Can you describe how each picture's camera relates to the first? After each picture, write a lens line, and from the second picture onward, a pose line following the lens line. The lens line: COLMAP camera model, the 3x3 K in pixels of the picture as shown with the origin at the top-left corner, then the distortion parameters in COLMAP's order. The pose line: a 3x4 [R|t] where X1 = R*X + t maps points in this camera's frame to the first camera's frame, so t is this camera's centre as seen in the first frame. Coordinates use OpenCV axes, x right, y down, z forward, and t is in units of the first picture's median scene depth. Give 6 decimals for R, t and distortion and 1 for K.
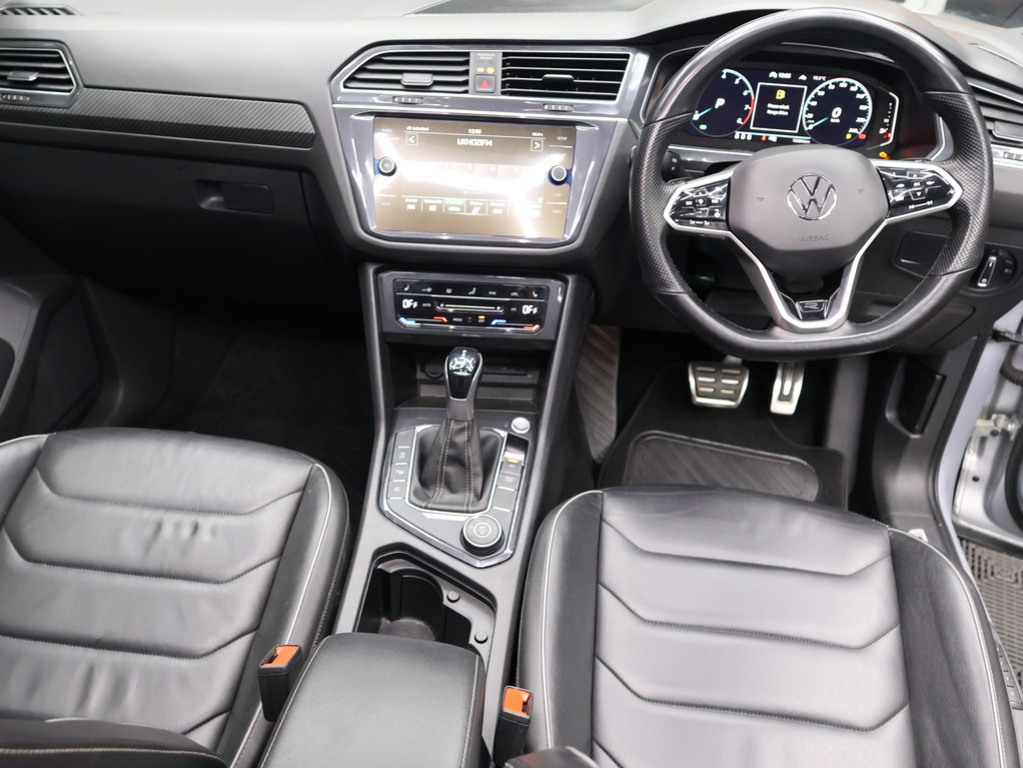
lens RADIAL K [[886.1, 0, 511.5], [0, 886.1, 384.0], [0, 0, 1]] dist [-0.004412, -0.002734]
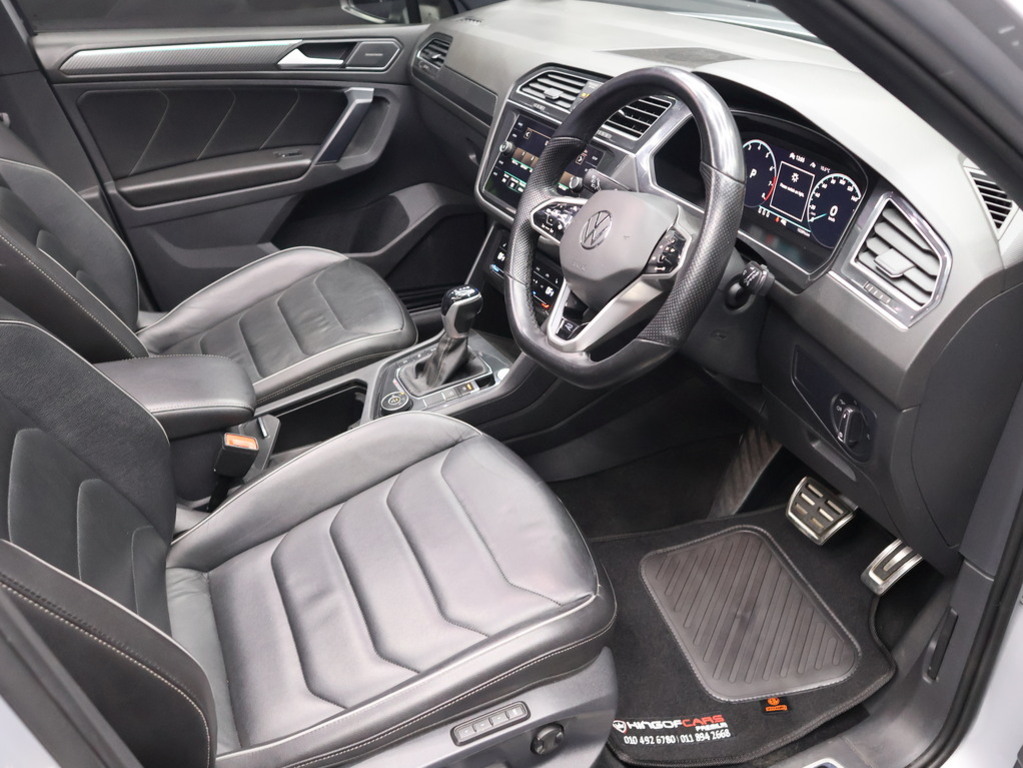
lens RADIAL K [[886.1, 0, 511.5], [0, 886.1, 384.0], [0, 0, 1]] dist [-0.004412, -0.002734]
pose [[0.499896, 0.408698, -0.763590, 0.970173], [-0.480543, 0.864384, 0.148052, -0.129219], [0.720543, 0.292927, 0.628499, 0.244424]]
